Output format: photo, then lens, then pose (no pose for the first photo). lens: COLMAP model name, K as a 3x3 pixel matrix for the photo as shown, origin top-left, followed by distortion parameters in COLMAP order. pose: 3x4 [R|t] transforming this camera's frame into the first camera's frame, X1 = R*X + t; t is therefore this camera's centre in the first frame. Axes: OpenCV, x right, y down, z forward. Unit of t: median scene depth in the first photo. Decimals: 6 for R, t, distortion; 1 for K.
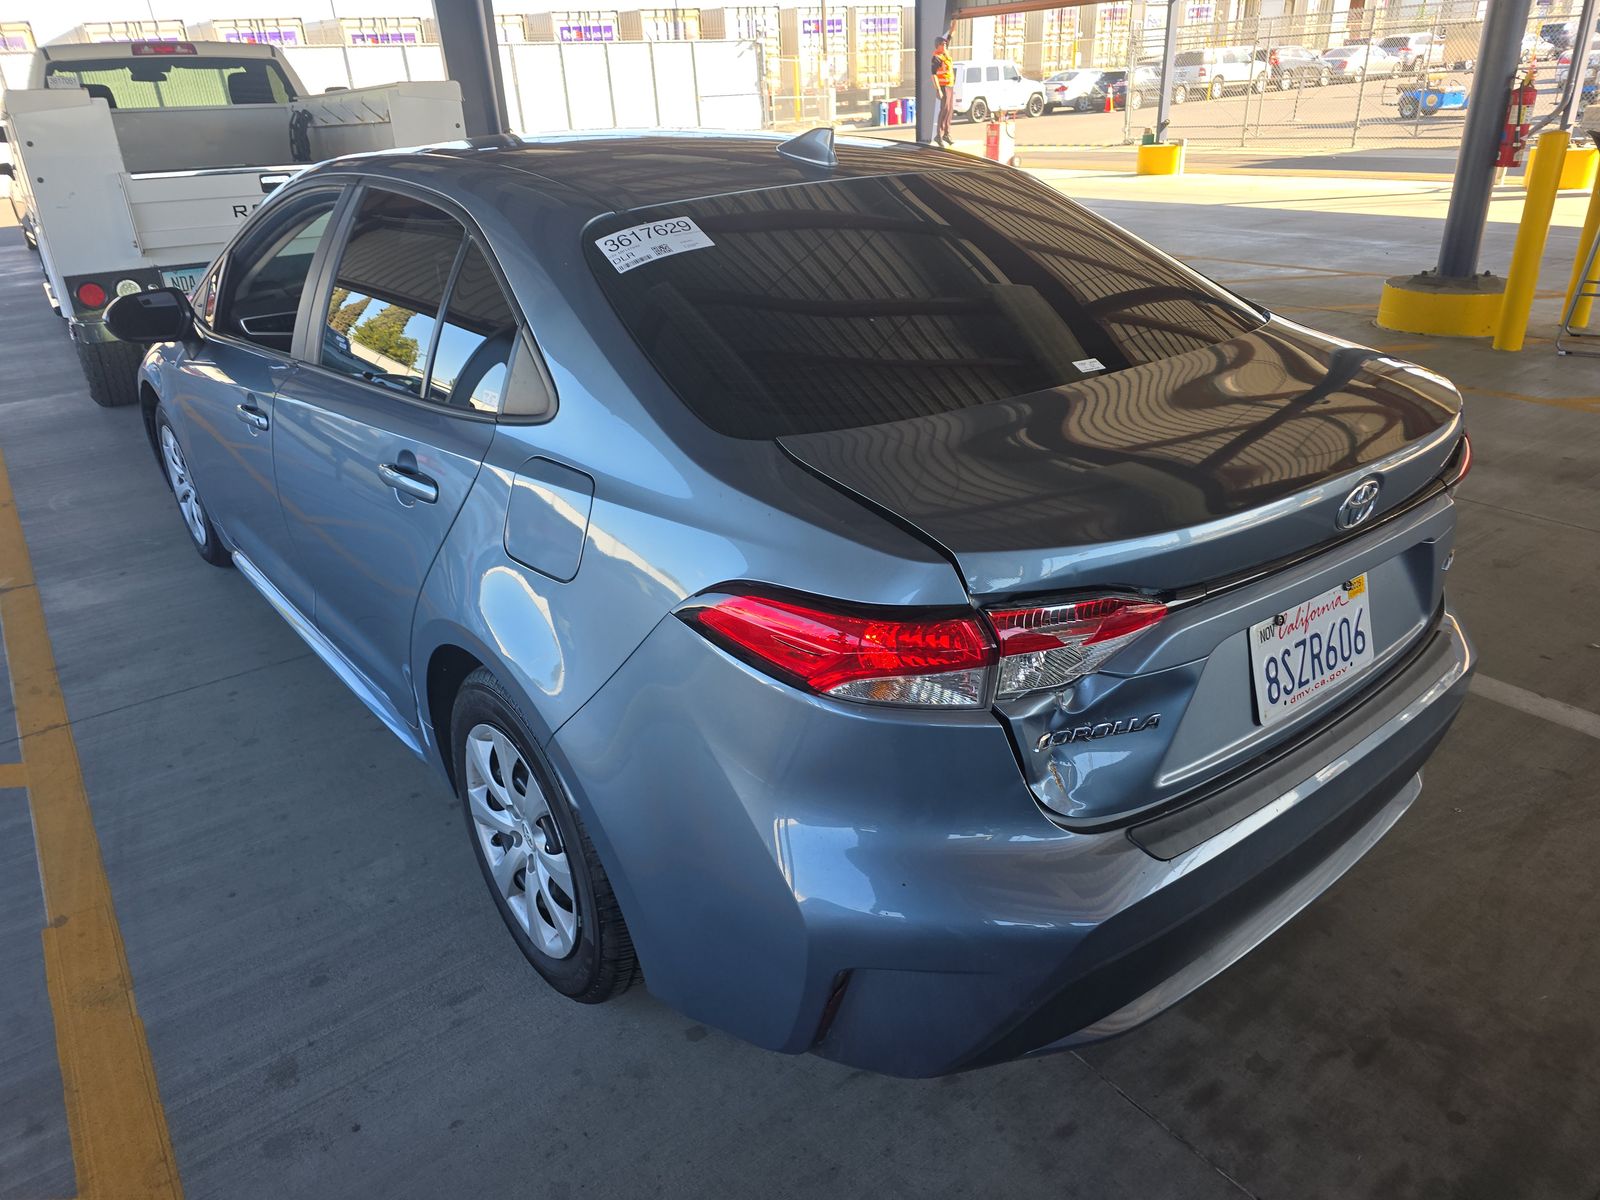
lens RADIAL K [[1083.8, 0, 796.3], [0, 1083.8, 595.0], [0, 0, 1]] dist [0.049293, -0.048371]
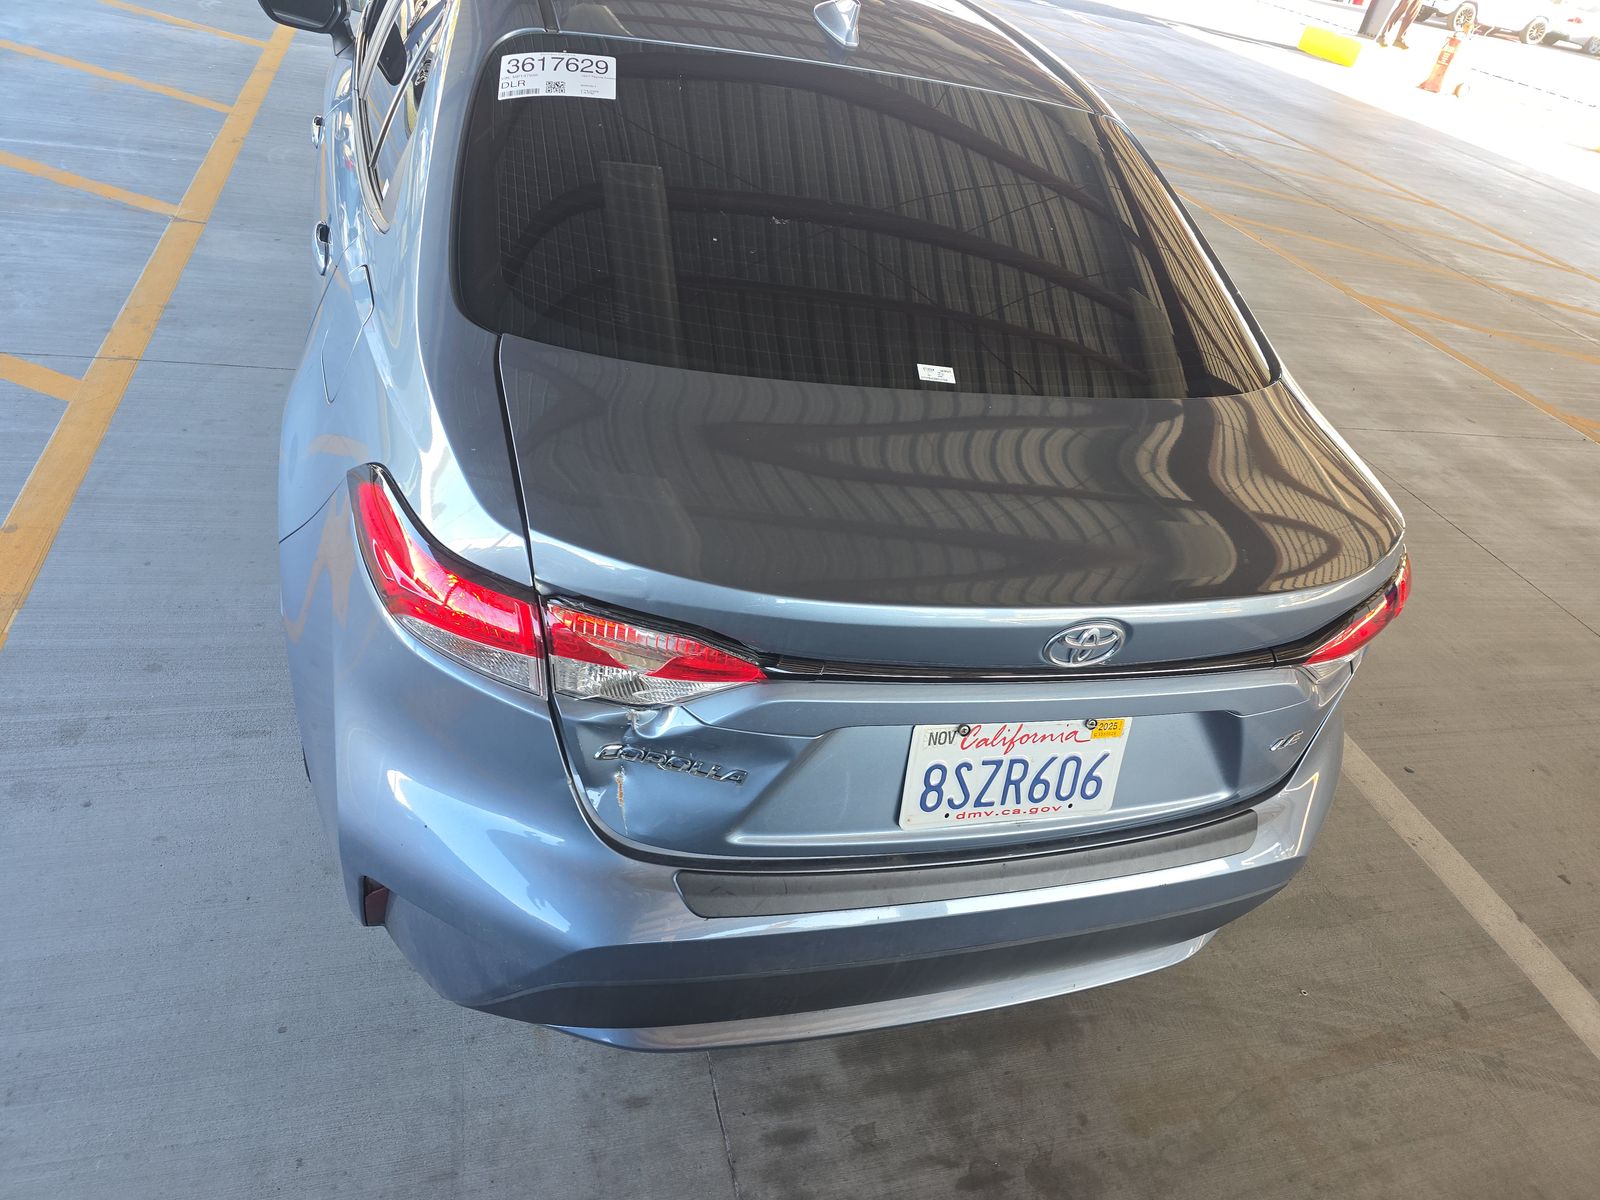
lens RADIAL K [[1083.8, 0, 796.3], [0, 1083.8, 595.0], [0, 0, 1]] dist [0.049293, -0.048371]
pose [[0.907839, 0.377317, -0.182921, 0.403875], [-0.345040, 0.920085, 0.185449, -0.175254], [0.238276, -0.105243, 0.965478, 0.132352]]
